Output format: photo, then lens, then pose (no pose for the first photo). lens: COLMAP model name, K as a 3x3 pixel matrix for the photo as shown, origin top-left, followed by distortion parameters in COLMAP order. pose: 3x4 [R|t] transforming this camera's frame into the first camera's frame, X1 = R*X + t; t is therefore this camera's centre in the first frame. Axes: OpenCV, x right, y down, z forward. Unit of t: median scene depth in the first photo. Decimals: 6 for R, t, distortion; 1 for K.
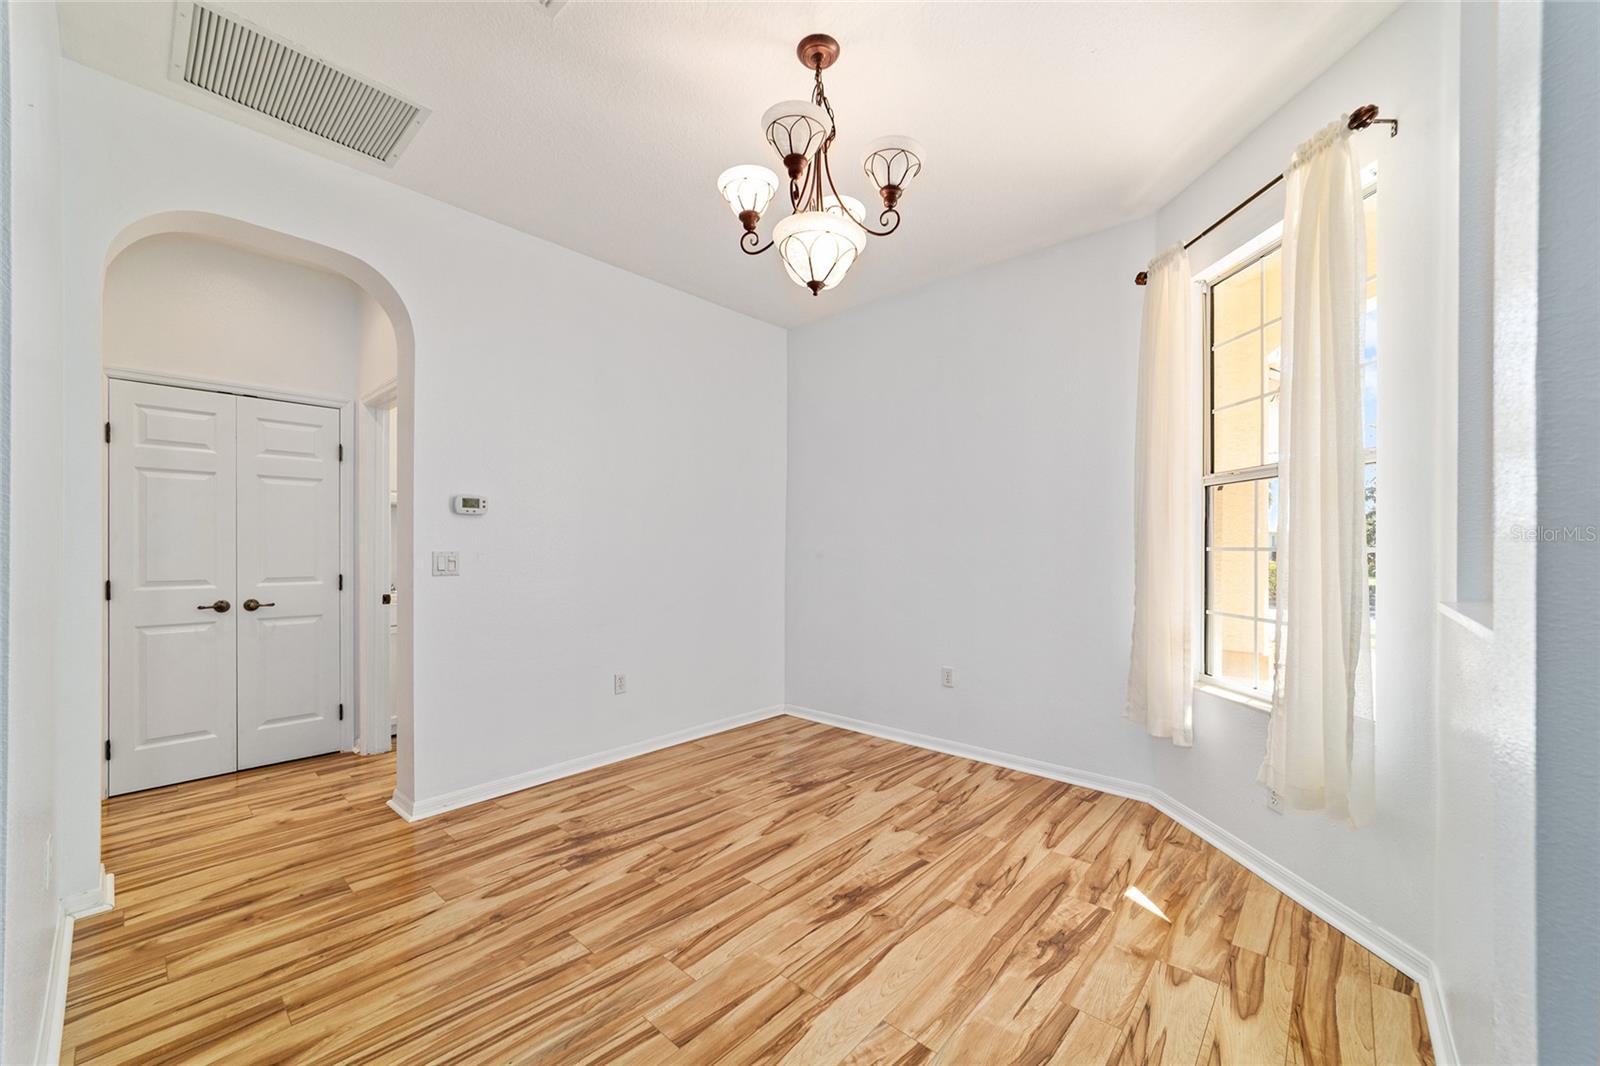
lens RADIAL K [[618.3, 0, 803.8], [0, 618.3, 549.1], [0, 0, 1]] dist [-0.006960, 0.001952]
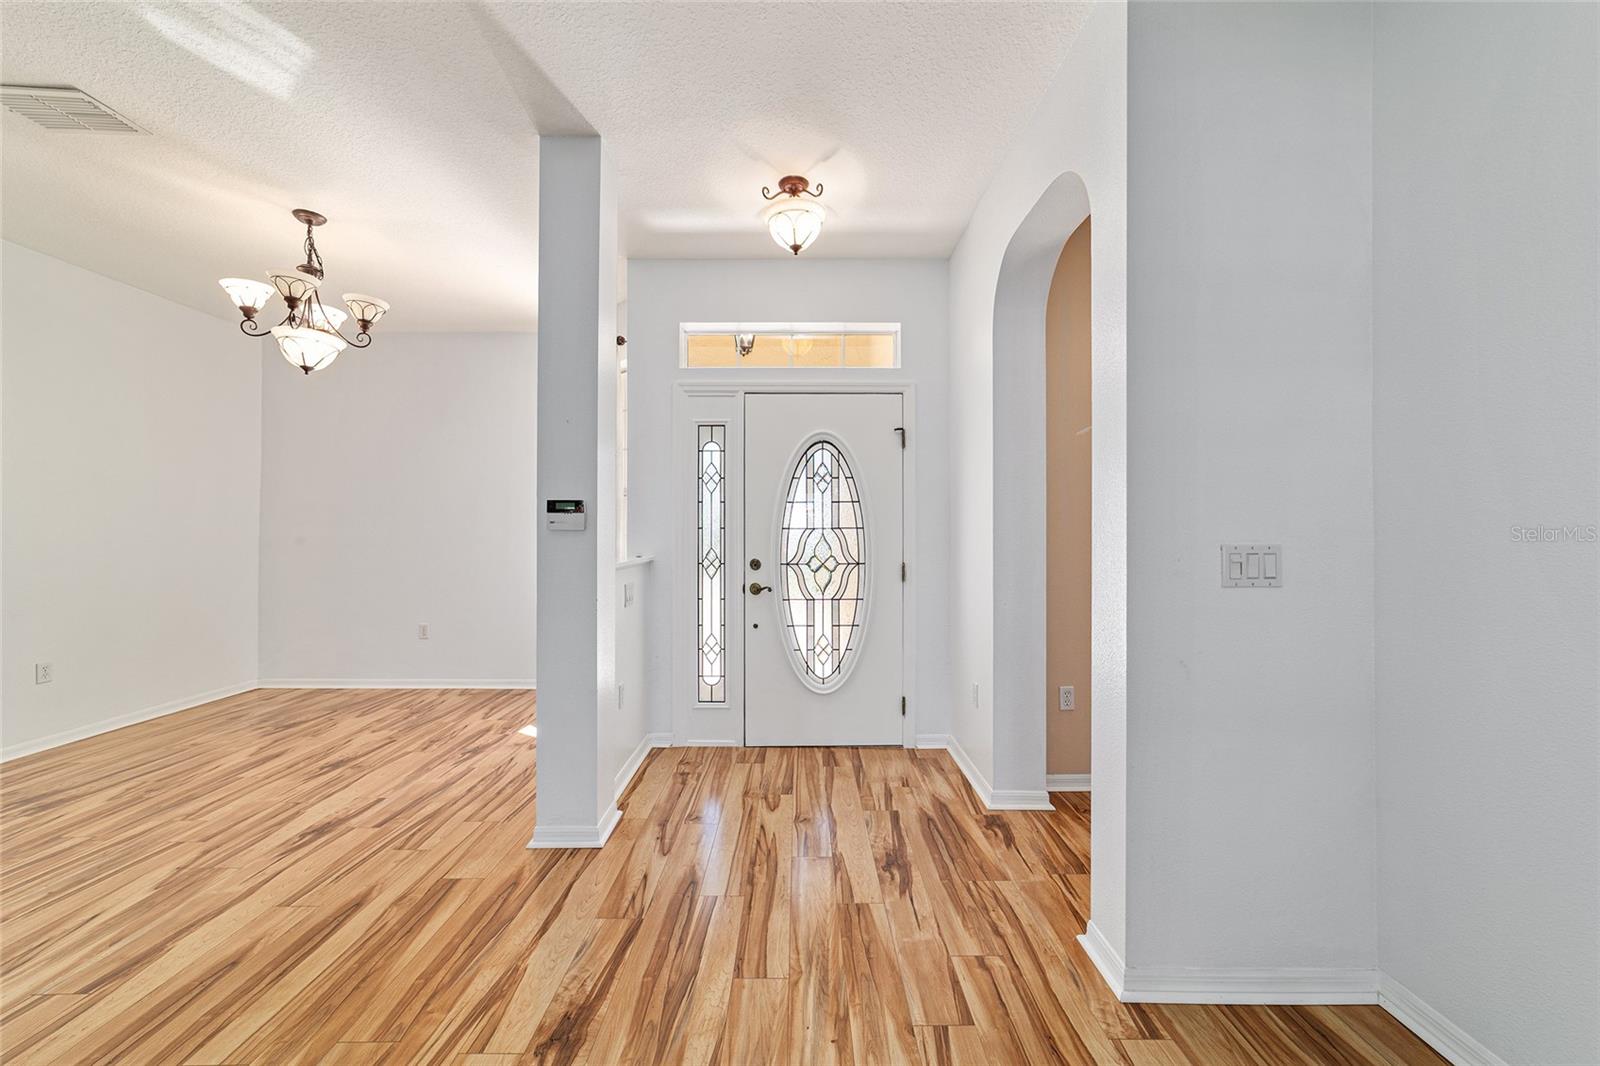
lens RADIAL K [[618.3, 0, 796.9], [0, 618.3, 535.9], [0, 0, 1]] dist [-0.006960, 0.001952]
pose [[0.751963, 0.001237, 0.659205, -0.065429], [-0.003953, 0.999989, 0.002633, -0.010869], [-0.659194, -0.004586, 0.751959, -0.862889]]
